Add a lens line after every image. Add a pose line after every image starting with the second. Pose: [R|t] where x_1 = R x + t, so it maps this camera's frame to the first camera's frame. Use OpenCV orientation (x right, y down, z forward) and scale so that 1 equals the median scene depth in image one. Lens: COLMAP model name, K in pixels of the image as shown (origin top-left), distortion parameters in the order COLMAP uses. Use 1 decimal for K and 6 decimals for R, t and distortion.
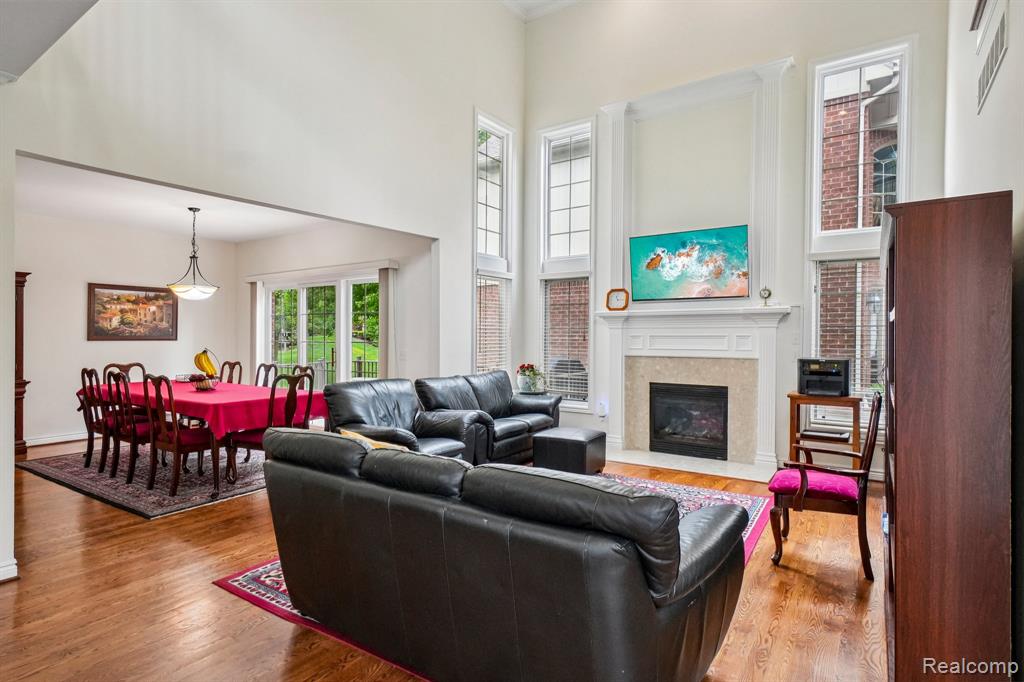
lens RADIAL K [[532.6, 0, 513.5], [0, 532.6, 334.5], [0, 0, 1]] dist [0.000960, 0.000197]
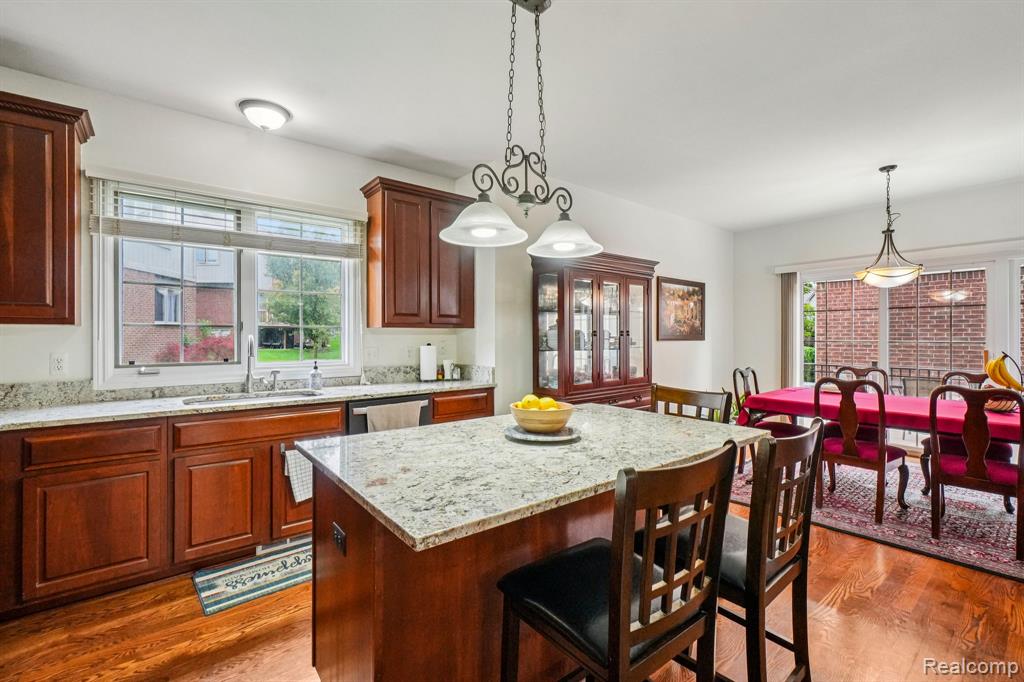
lens RADIAL K [[442.7, 0, 510.3], [0, 442.7, 333.9], [0, 0, 1]] dist [-0.000508, 0.000108]
pose [[0.953136, 0.000250, -0.302543, -0.768013], [-0.001691, 0.999988, -0.004501, 0.005392], [0.302539, 0.004802, 0.953125, 0.187694]]
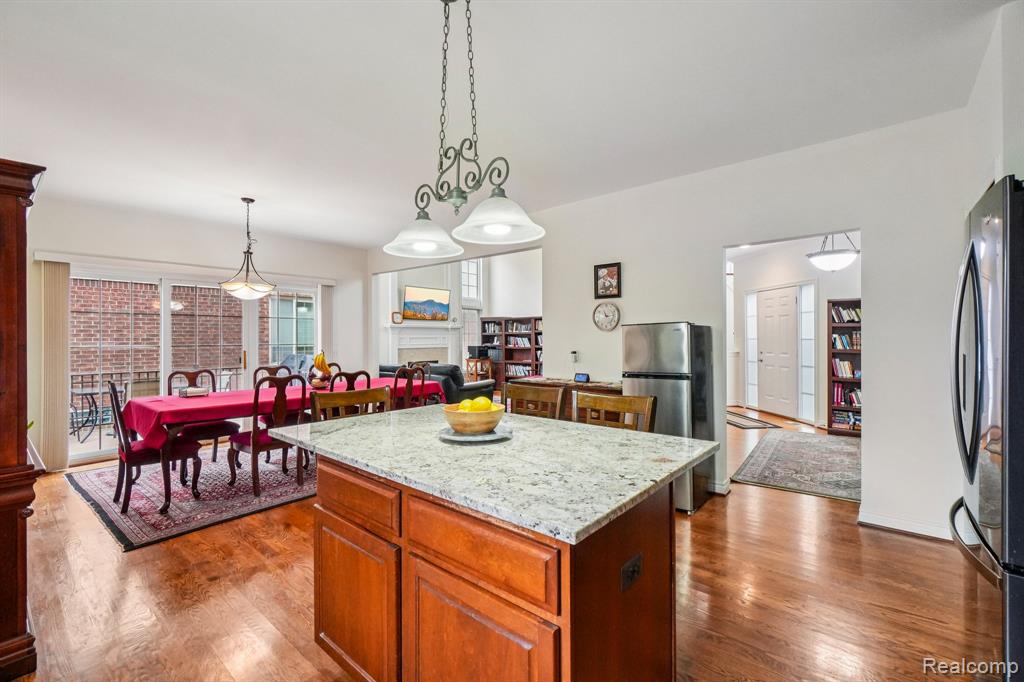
lens RADIAL K [[442.7, 0, 510.3], [0, 442.7, 333.9], [0, 0, 1]] dist [-0.000508, 0.000108]
pose [[0.111367, 0.007704, 0.993749, -1.083800], [0.008424, 0.999927, -0.008696, 0.004671], [-0.993744, 0.009340, 0.111294, 0.384396]]
